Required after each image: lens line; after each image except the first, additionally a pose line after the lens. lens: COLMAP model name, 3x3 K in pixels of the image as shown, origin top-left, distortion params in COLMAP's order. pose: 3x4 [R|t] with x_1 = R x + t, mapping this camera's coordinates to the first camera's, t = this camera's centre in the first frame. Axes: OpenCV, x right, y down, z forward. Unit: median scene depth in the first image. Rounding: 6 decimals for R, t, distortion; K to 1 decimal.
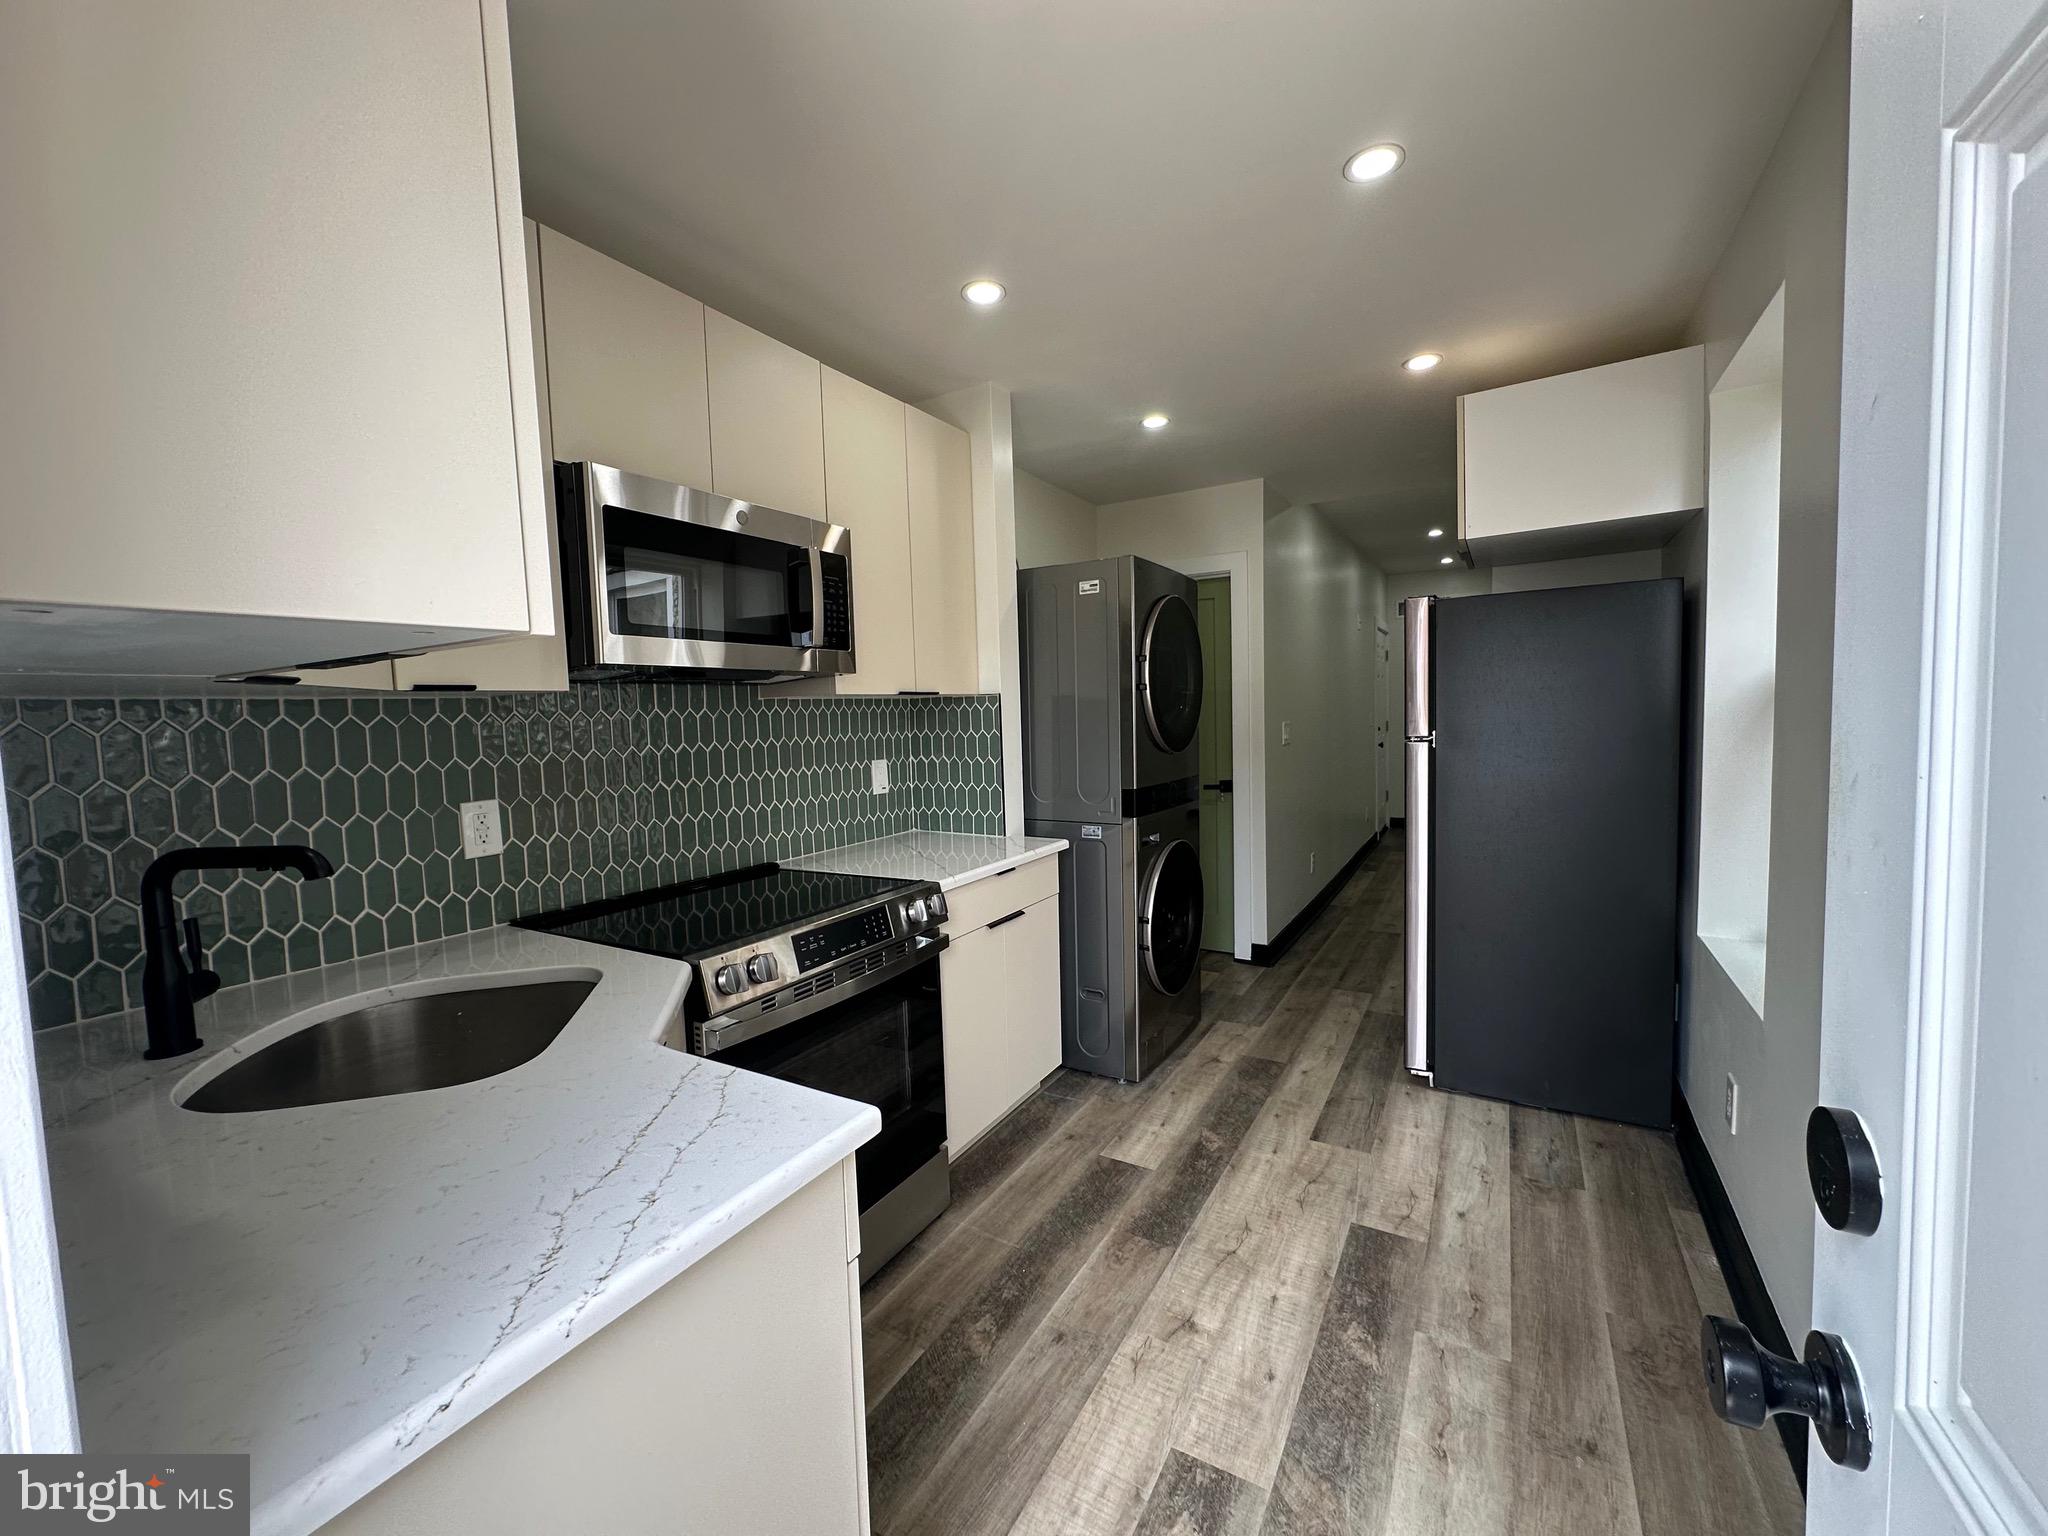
lens RADIAL K [[818.8, 0, 1028.1], [0, 818.8, 763.9], [0, 0, 1]] dist [-0.002209, 0.000613]
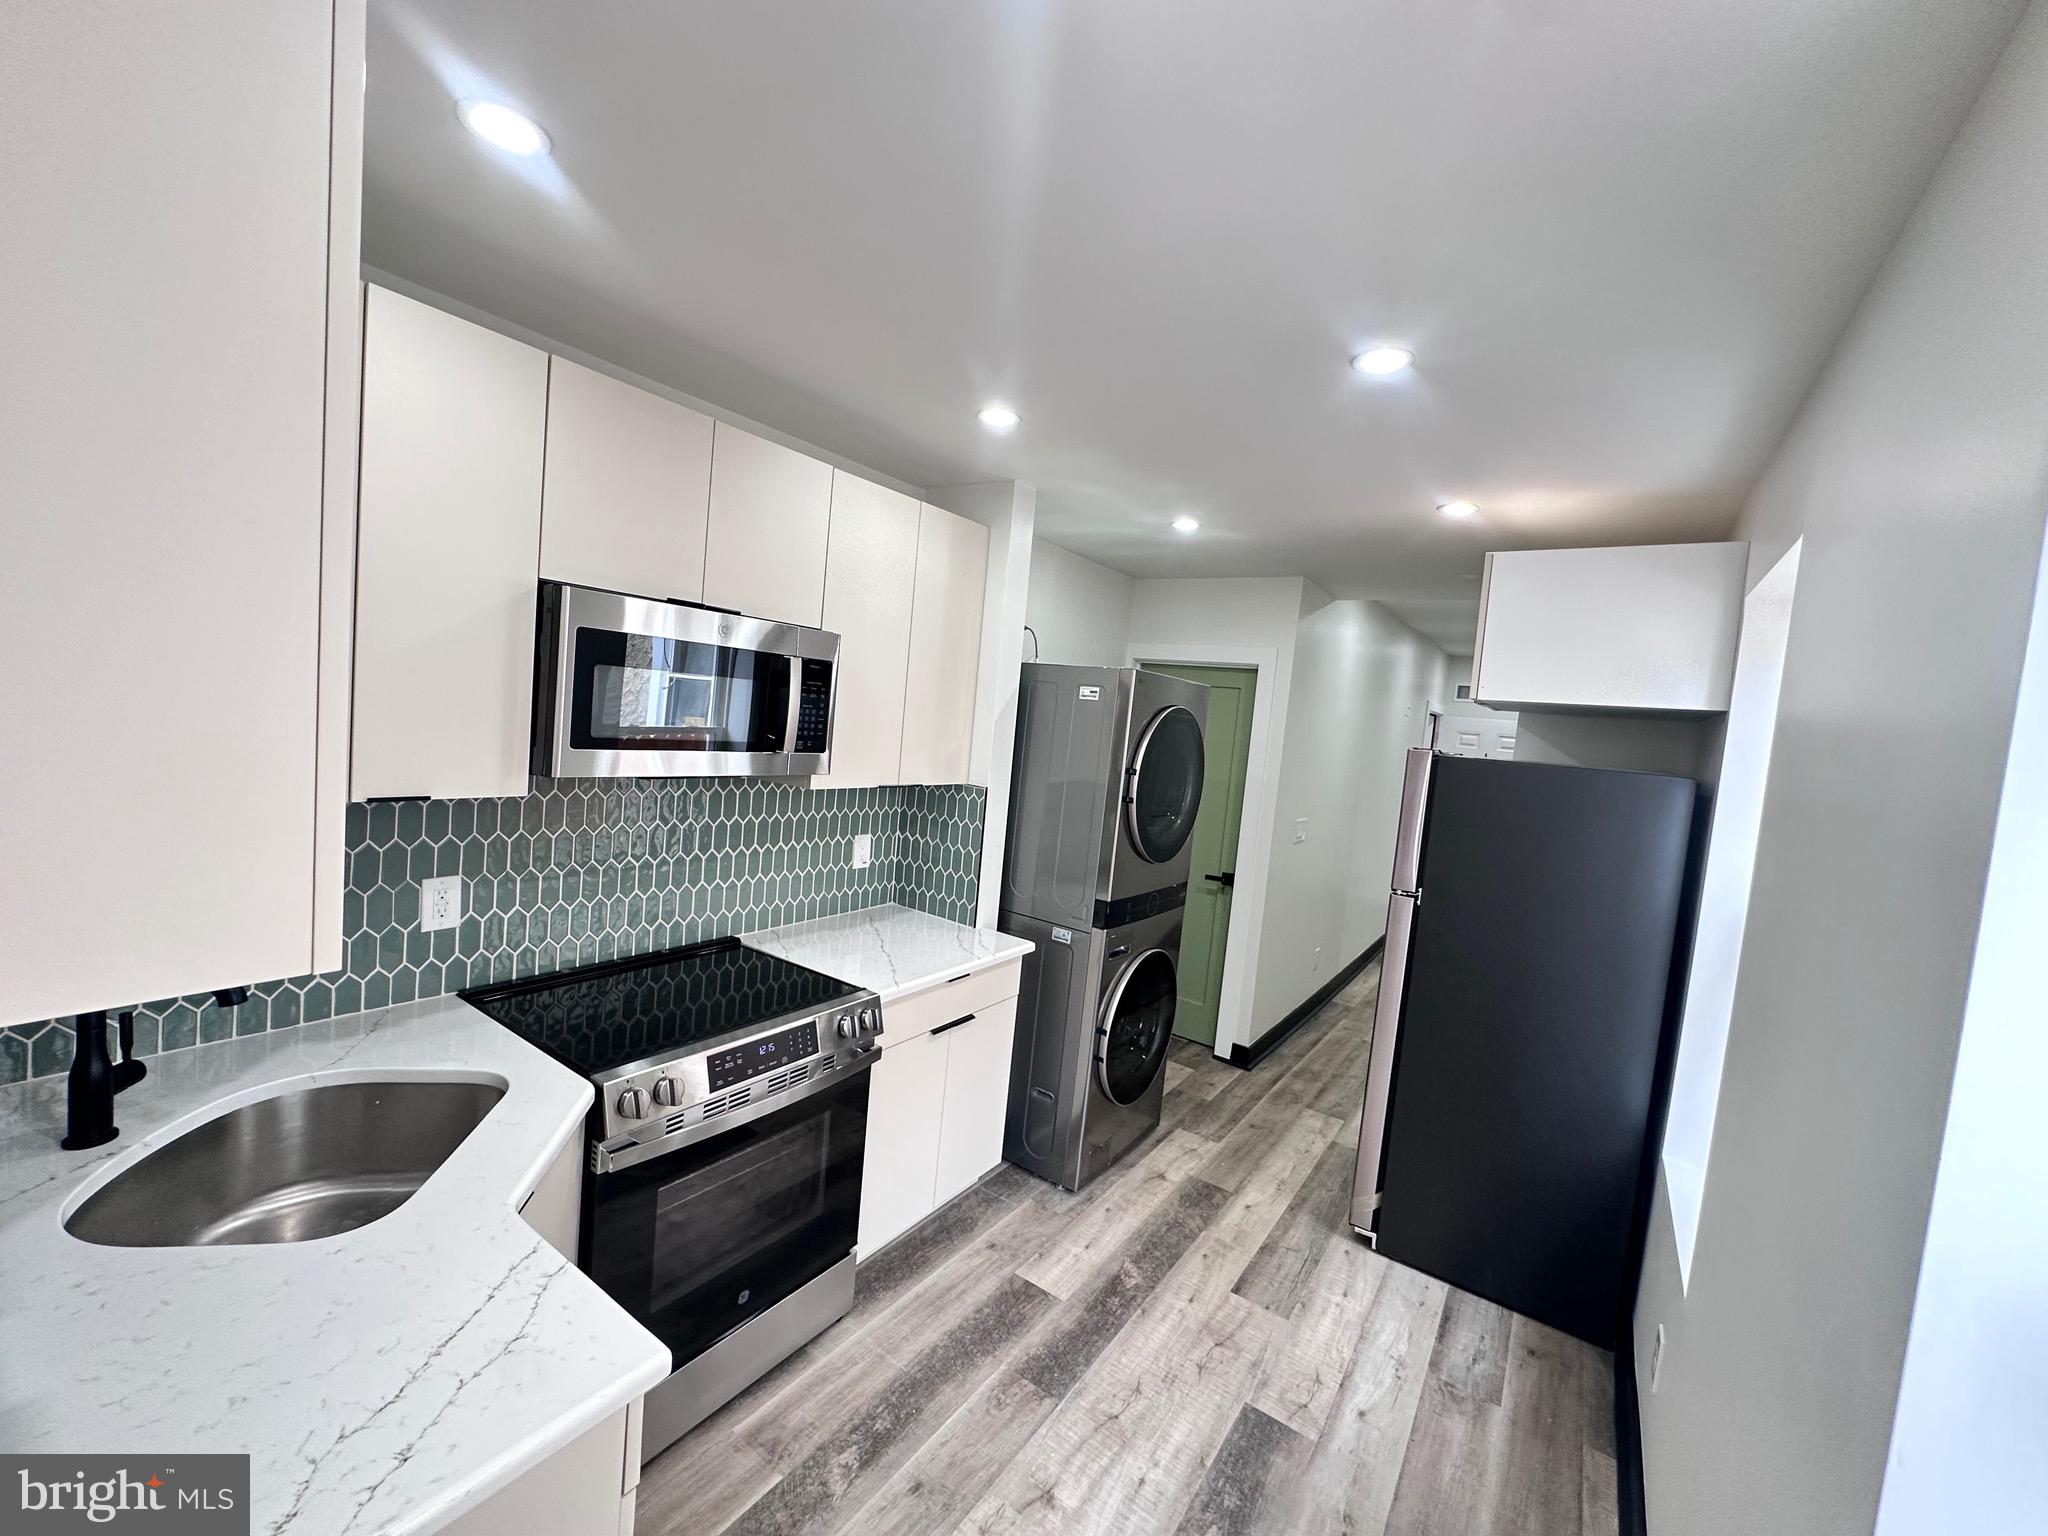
lens RADIAL K [[818.8, 0, 1023.1], [0, 818.8, 768.8], [0, 0, 1]] dist [-0.002209, 0.000613]
pose [[0.989519, 0.127208, -0.068345, 0.109820], [-0.127295, 0.991860, 0.003096, -0.172235], [0.068182, 0.005637, 0.997657, 0.001112]]
